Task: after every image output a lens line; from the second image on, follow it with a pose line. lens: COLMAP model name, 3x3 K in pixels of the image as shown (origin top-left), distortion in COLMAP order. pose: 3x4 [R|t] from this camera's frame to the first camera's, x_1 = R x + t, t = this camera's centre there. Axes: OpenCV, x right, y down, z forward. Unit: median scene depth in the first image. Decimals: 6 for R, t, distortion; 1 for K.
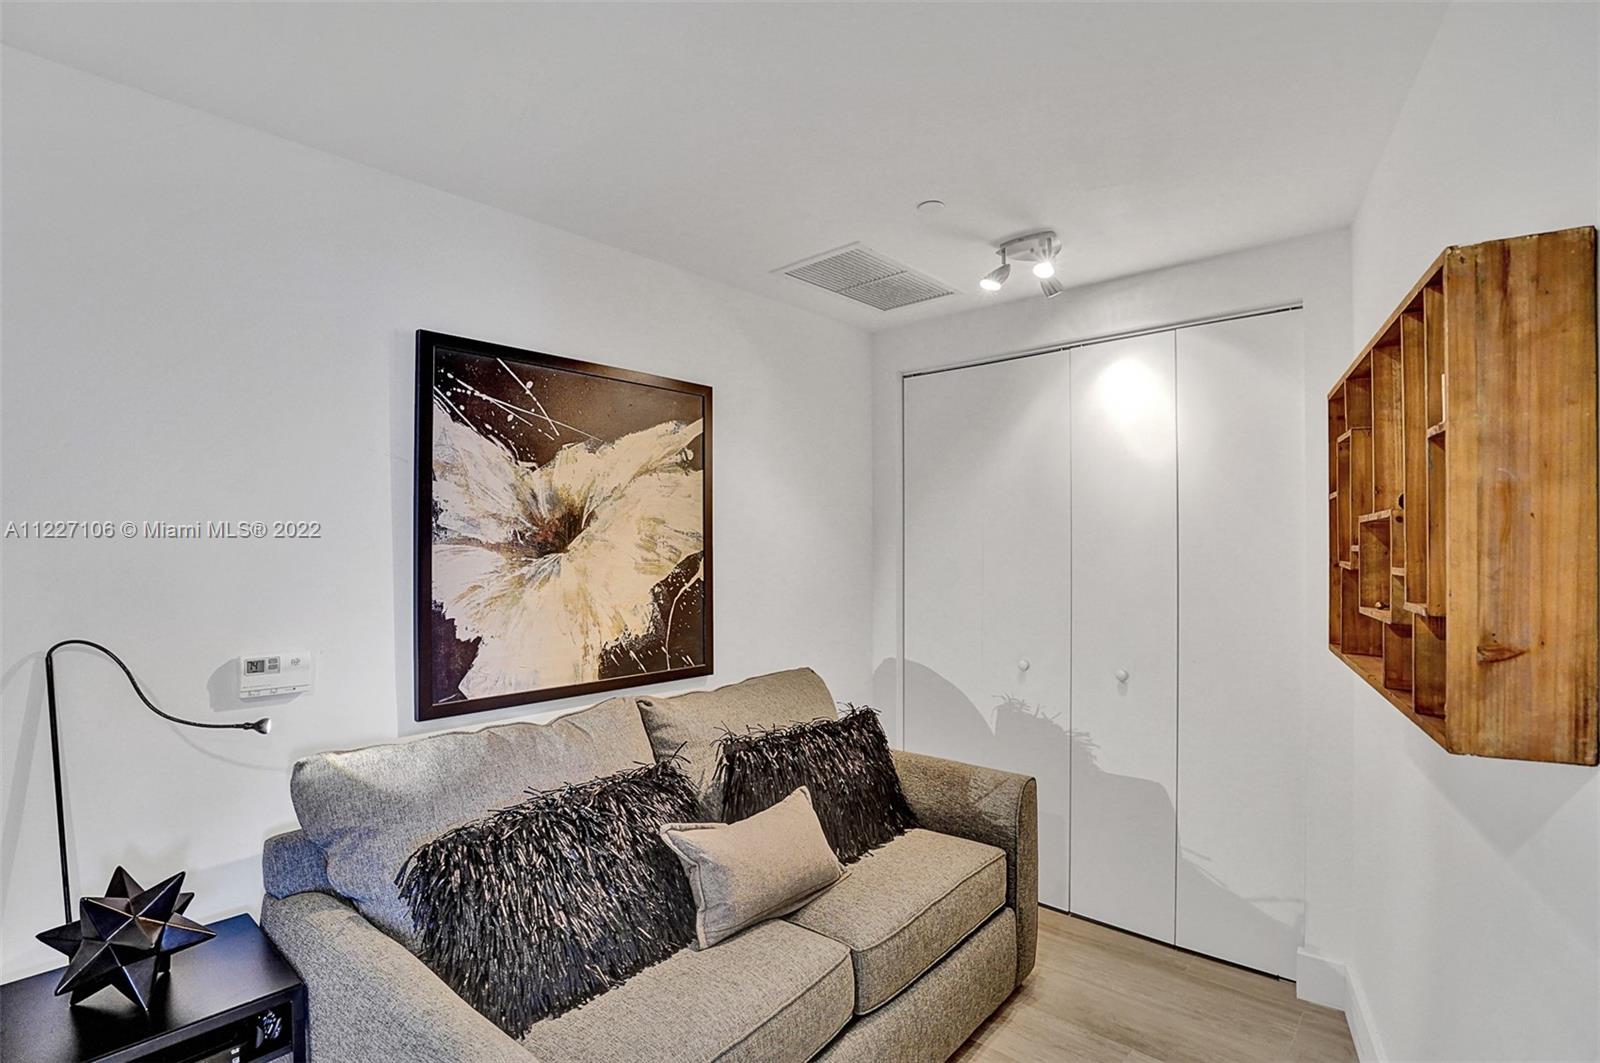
lens RADIAL K [[759.4, 0, 789.8], [0, 759.4, 545.0], [0, 0, 1]] dist [-0.029013, 0.002629]
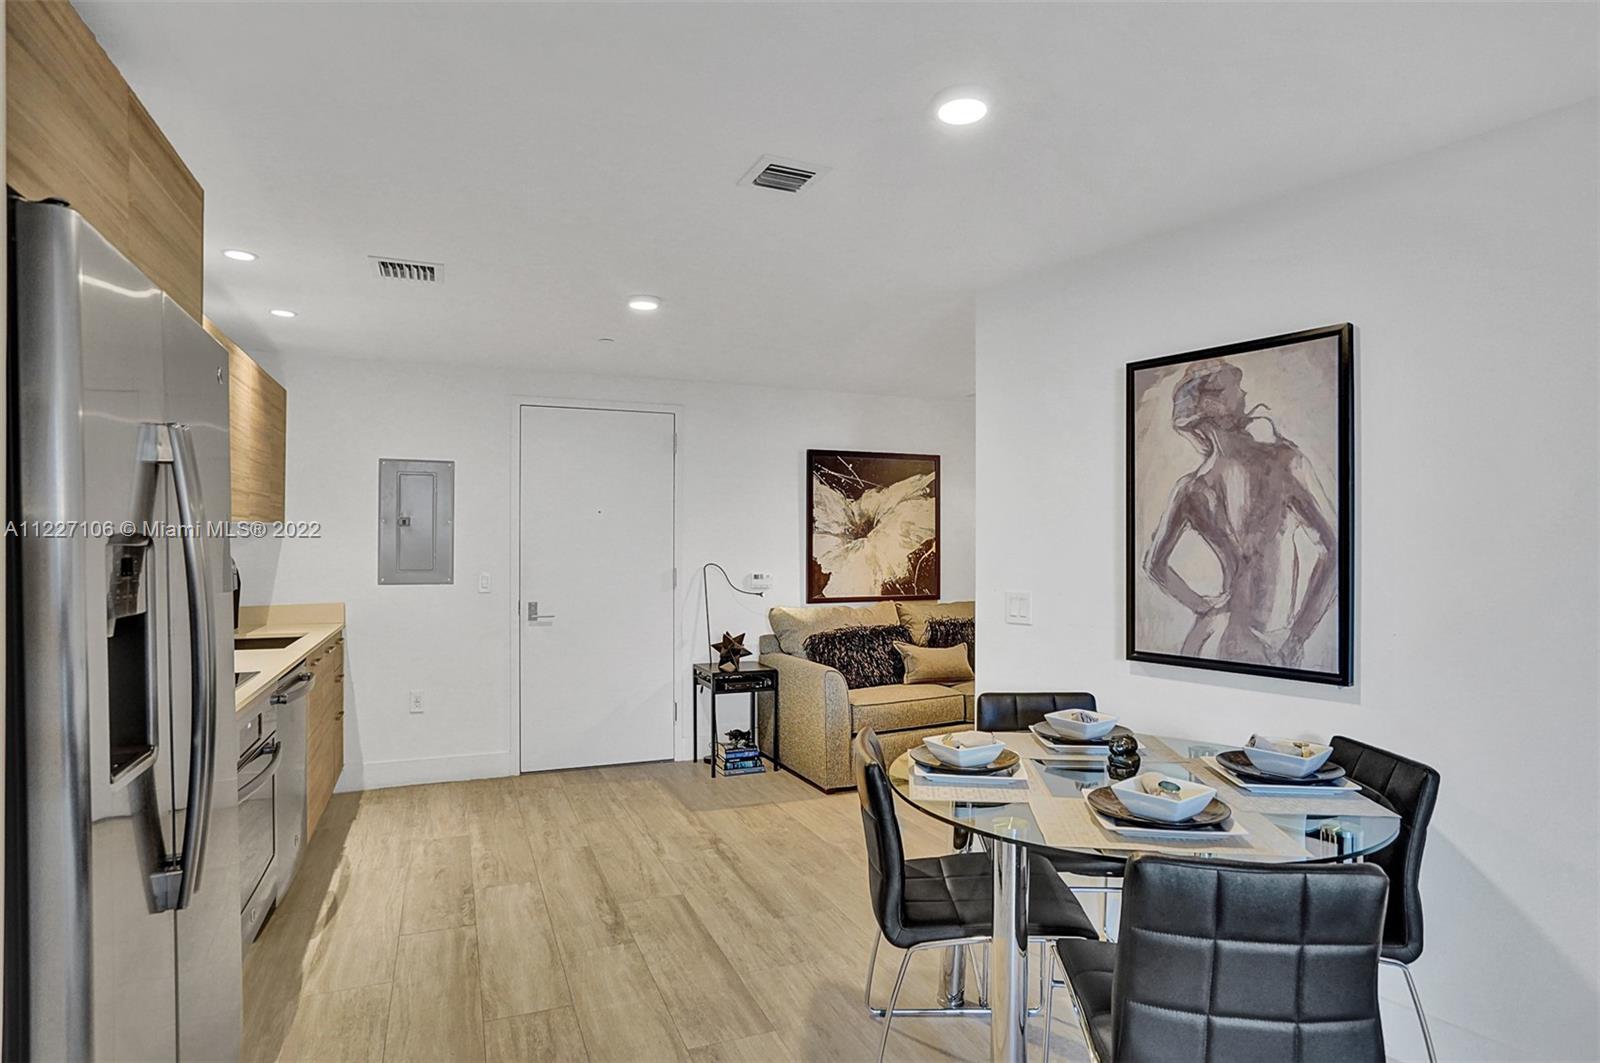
lens RADIAL K [[834.2, 0, 789.6], [0, 834.2, 535.0], [0, 0, 1]] dist [-0.002475, 0.000093]
pose [[0.899062, 0.000163, -0.437821, 0.581916], [-0.002383, 0.999987, -0.004520, 0.013339], [0.437815, 0.005107, 0.899051, -1.325478]]
